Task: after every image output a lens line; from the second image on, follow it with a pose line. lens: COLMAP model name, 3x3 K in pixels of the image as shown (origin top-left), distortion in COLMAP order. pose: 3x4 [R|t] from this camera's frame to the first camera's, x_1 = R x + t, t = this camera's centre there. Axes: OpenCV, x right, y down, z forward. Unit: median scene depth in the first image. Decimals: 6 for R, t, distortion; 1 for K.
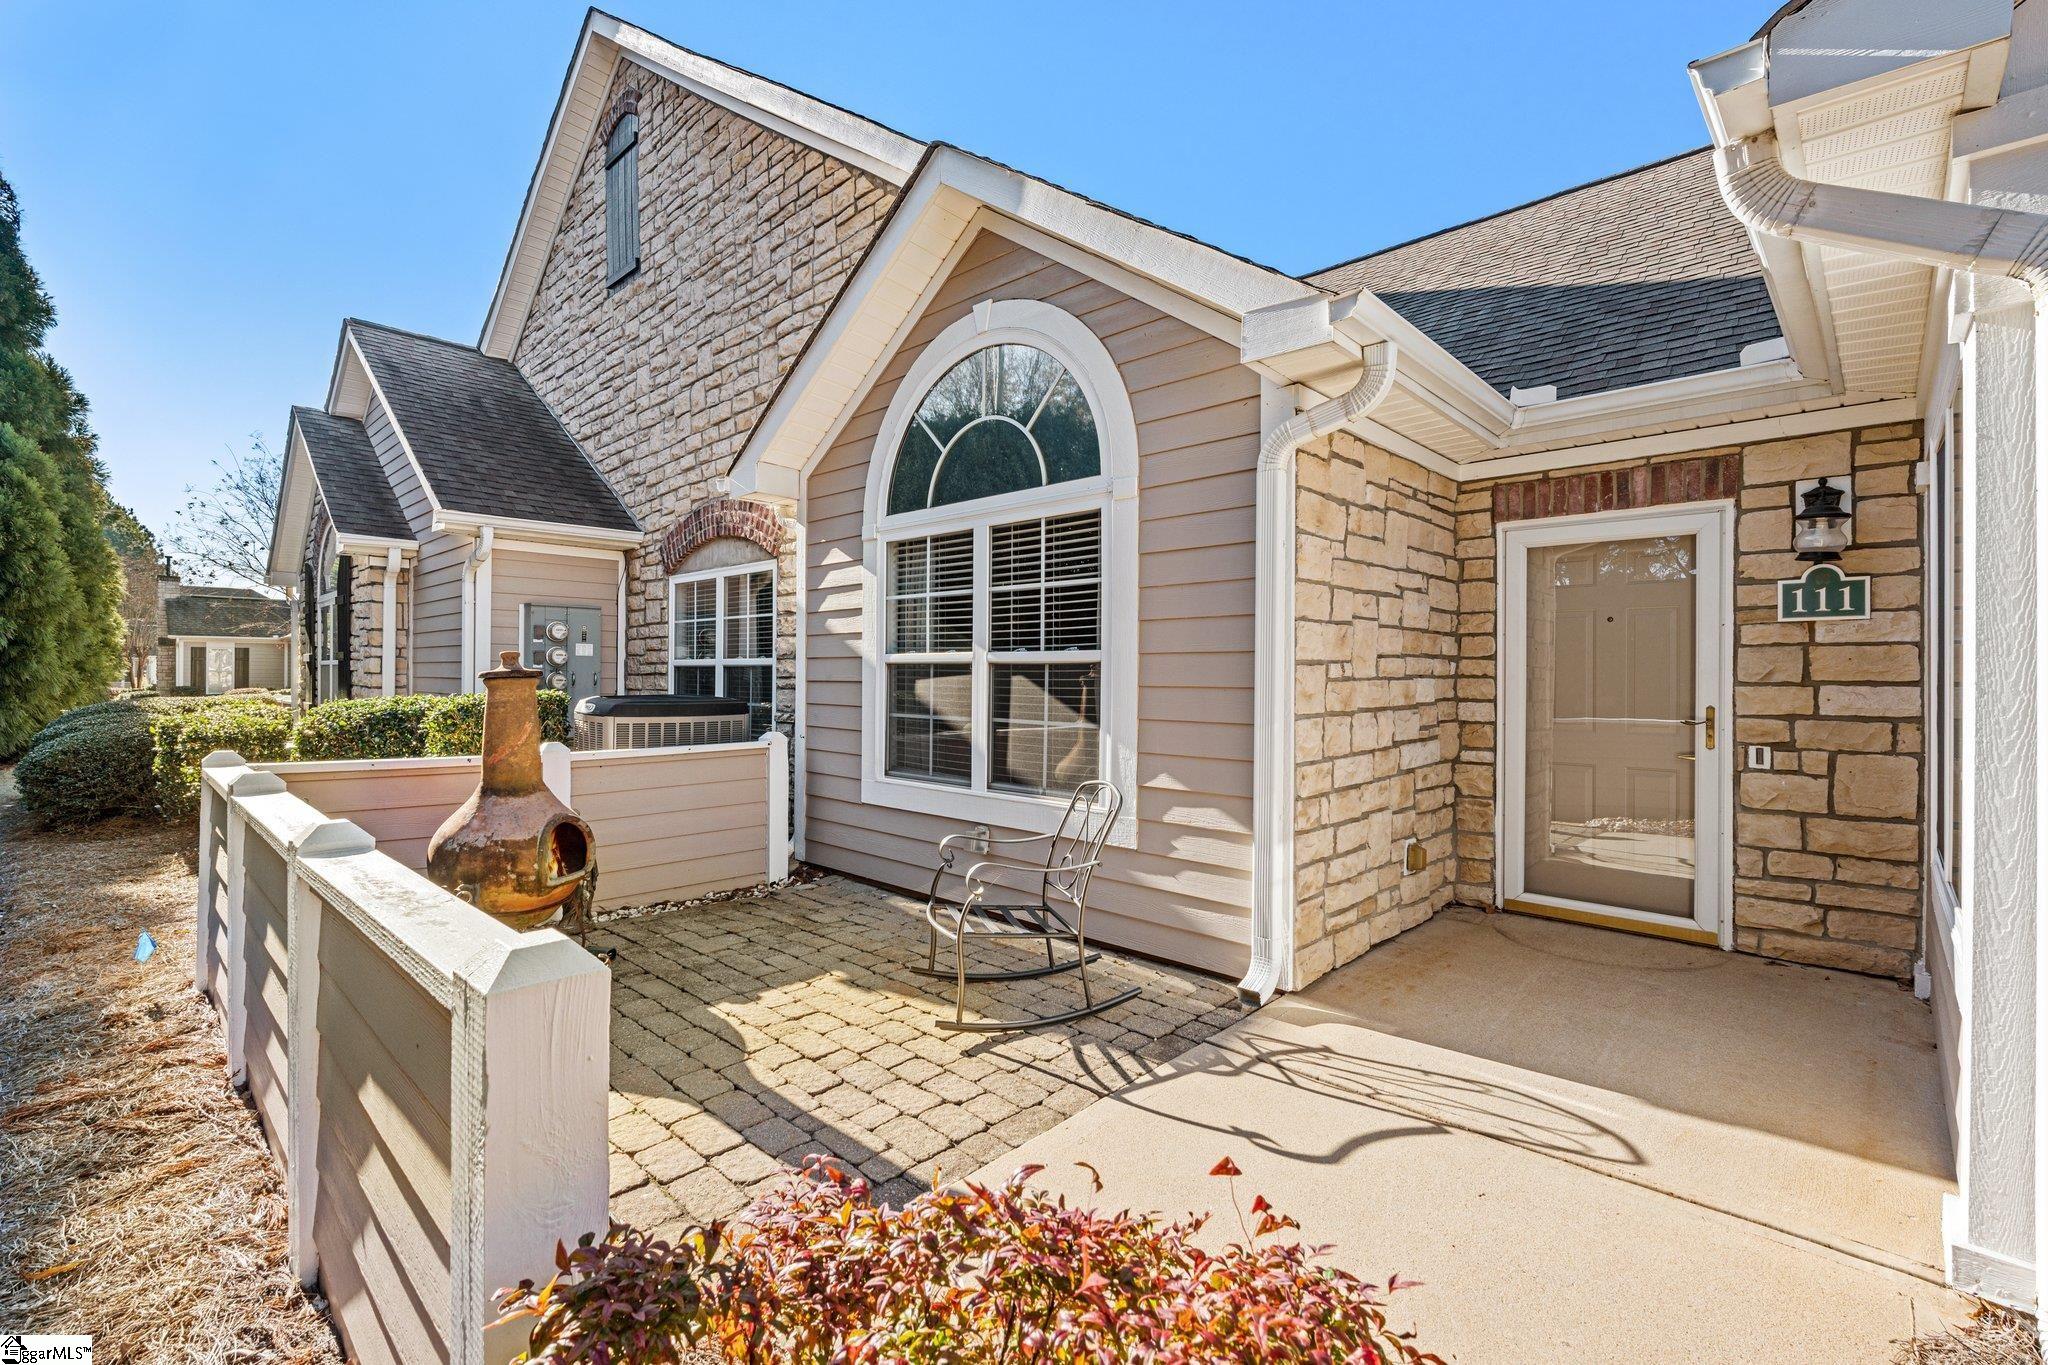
lens RADIAL K [[896.7, 0, 1020.5], [0, 896.7, 671.6], [0, 0, 1]] dist [-0.006216, 0.000764]
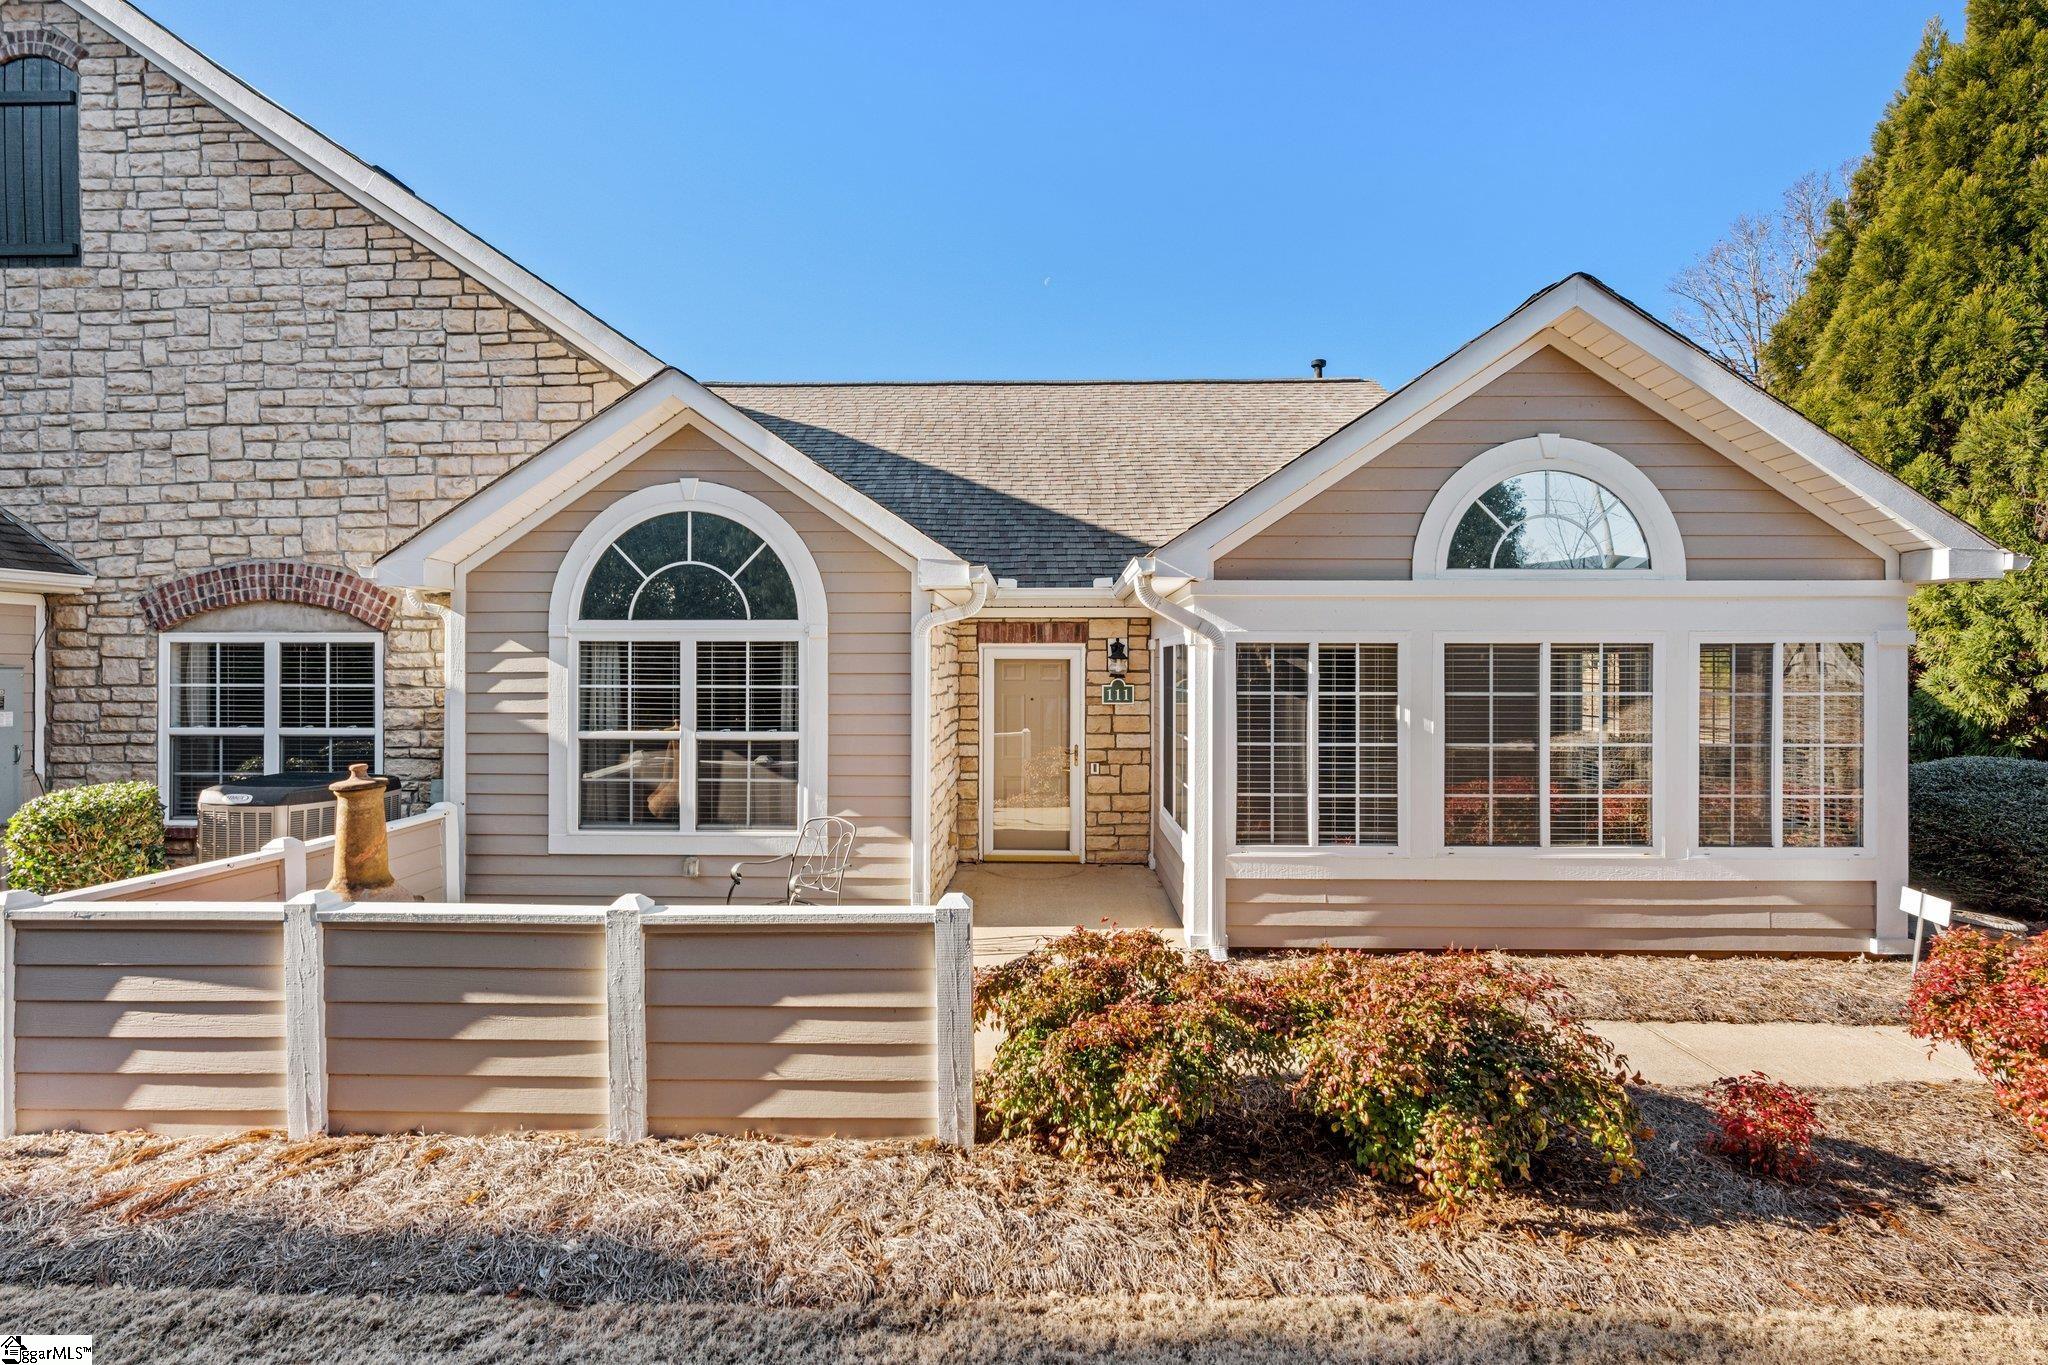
lens RADIAL K [[896.7, 0, 1033.3], [0, 896.7, 664.5], [0, 0, 1]] dist [-0.006216, 0.000764]
pose [[0.734426, -0.003095, 0.678682, -0.564284], [-0.000243, 0.999988, 0.004824, -0.126440], [-0.678689, -0.003708, 0.734416, -0.356484]]
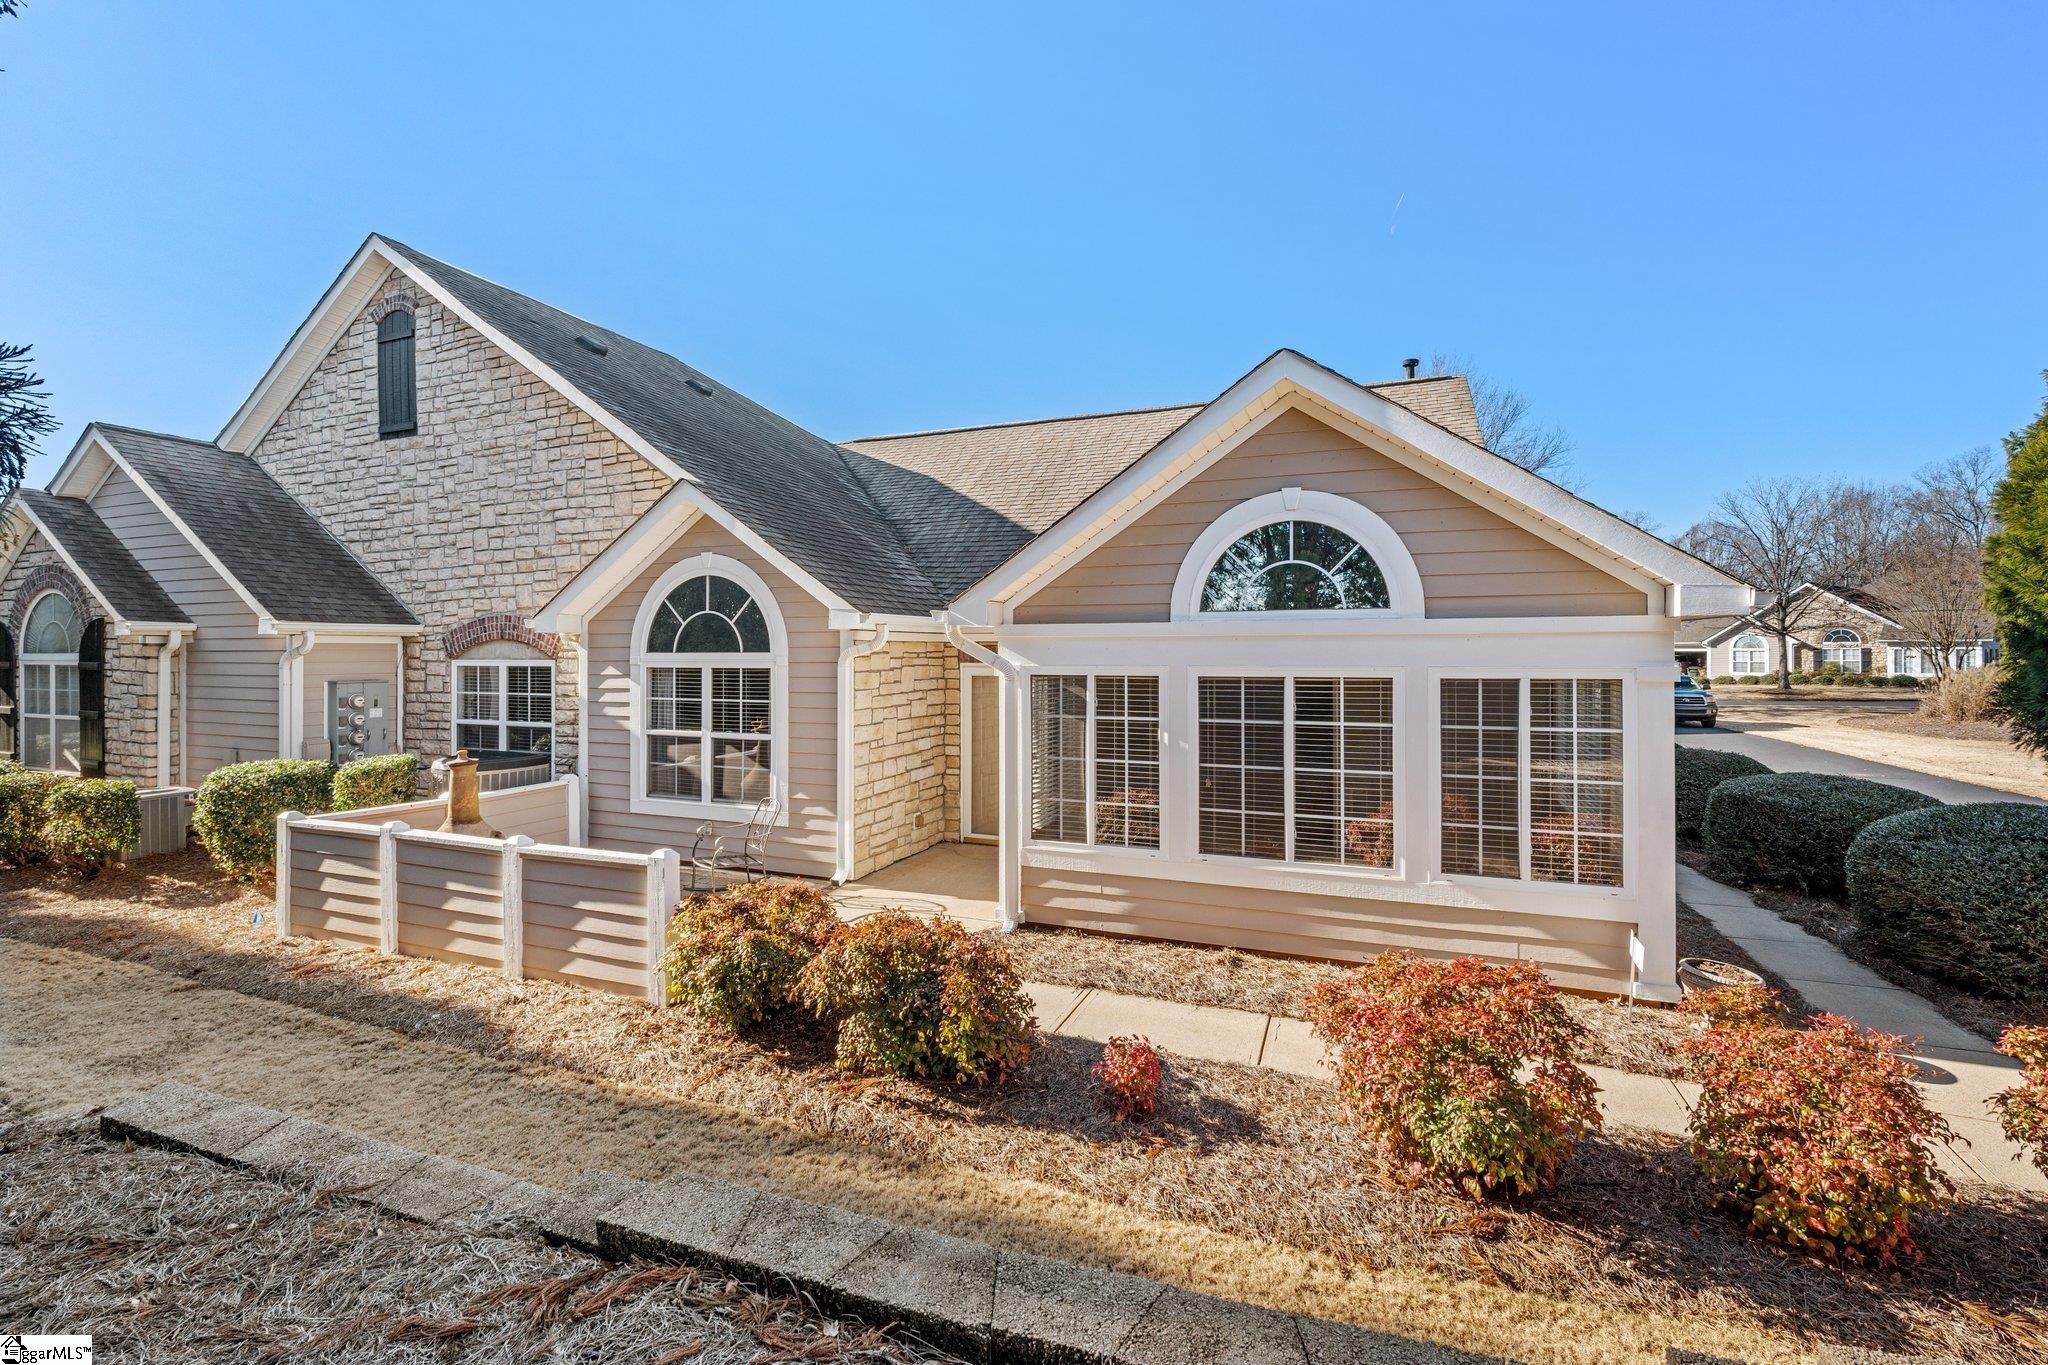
lens RADIAL K [[896.7, 0, 1033.4], [0, 896.7, 653.7], [0, 0, 1]] dist [-0.006216, 0.000764]
pose [[0.928633, -0.005137, 0.370964, -0.101357], [0.003357, 0.999980, 0.005443, -0.191309], [-0.370985, -0.003809, 0.928631, -1.024750]]
